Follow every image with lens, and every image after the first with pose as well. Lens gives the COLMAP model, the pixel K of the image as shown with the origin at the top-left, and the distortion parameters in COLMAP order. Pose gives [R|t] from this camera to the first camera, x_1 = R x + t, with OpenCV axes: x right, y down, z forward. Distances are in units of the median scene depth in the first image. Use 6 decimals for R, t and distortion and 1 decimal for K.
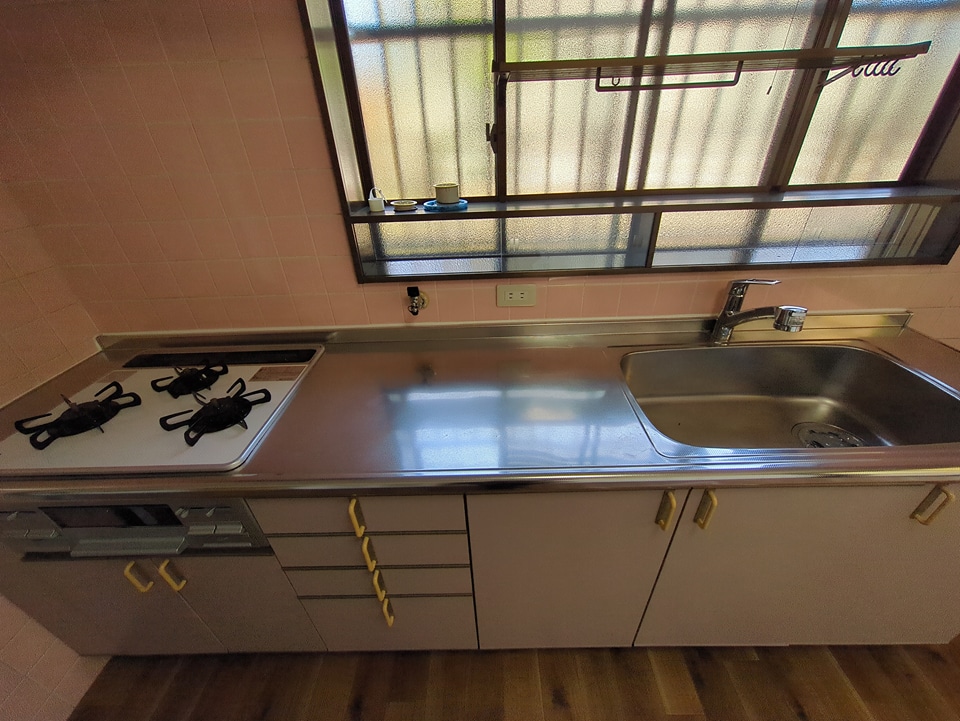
lens RADIAL K [[378.7, 0, 484.5], [0, 378.7, 361.8], [0, 0, 1]] dist [0.002553, 0.000115]
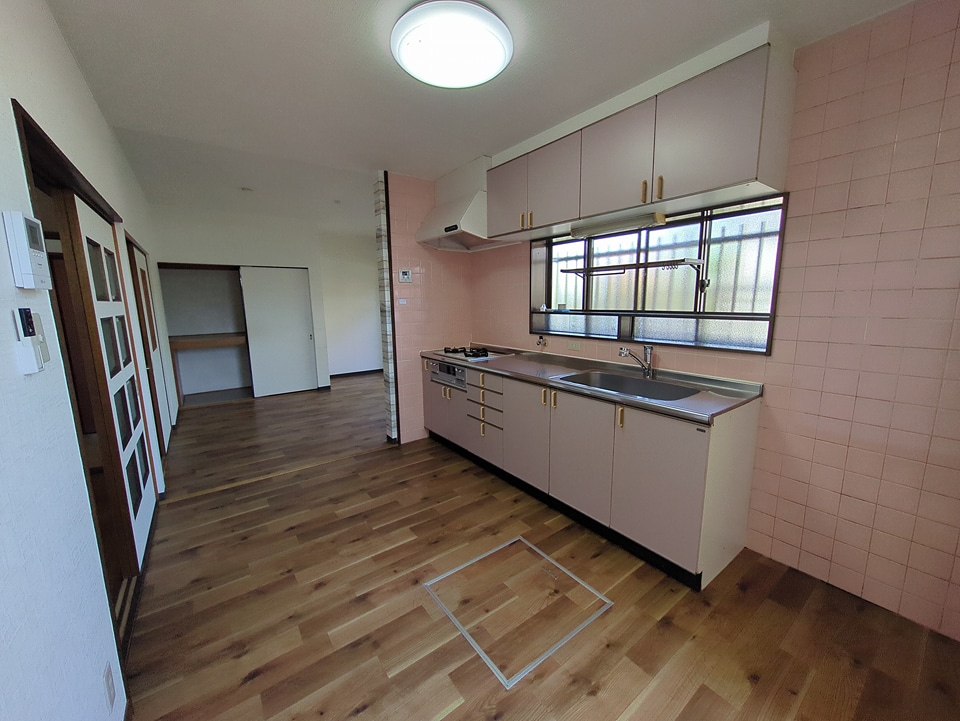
lens RADIAL K [[378.7, 0, 484.5], [0, 378.7, 361.8], [0, 0, 1]] dist [0.002553, 0.000115]
pose [[0.601669, 0.155647, -0.783434, 1.789389], [-0.421243, 0.895174, -0.145664, 0.558972], [0.678637, 0.417658, 0.604163, -0.891595]]
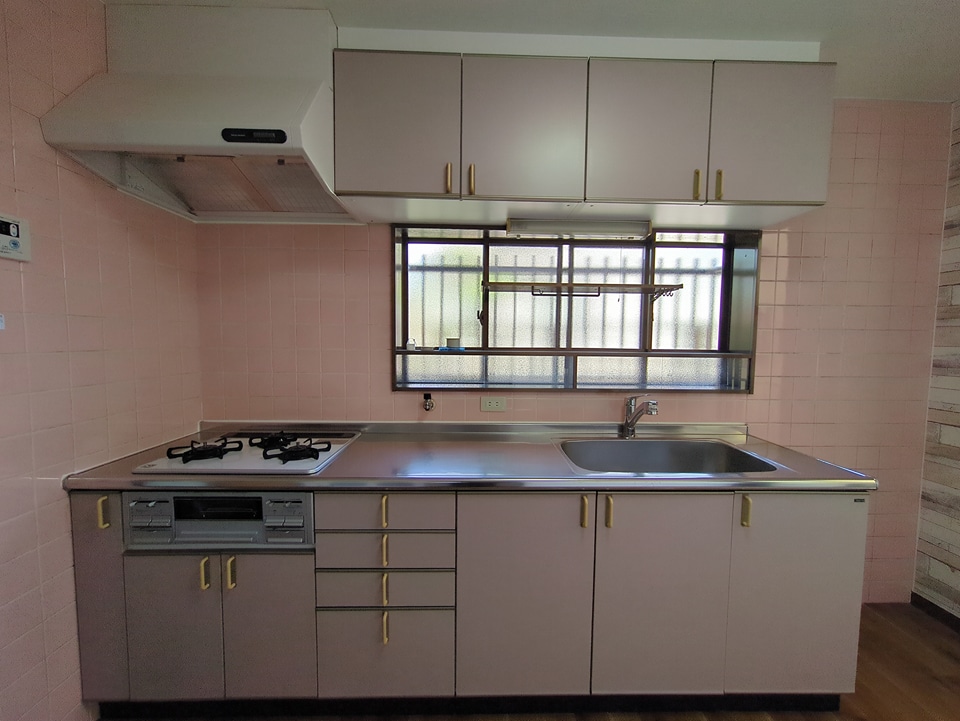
lens RADIAL K [[378.7, 0, 484.5], [0, 378.7, 361.8], [0, 0, 1]] dist [0.002553, 0.000115]
pose [[0.998713, 0.042927, 0.027021, -0.001228], [-0.025490, 0.885305, -0.464312, 0.415700], [-0.043853, 0.463026, 0.885259, -0.469871]]
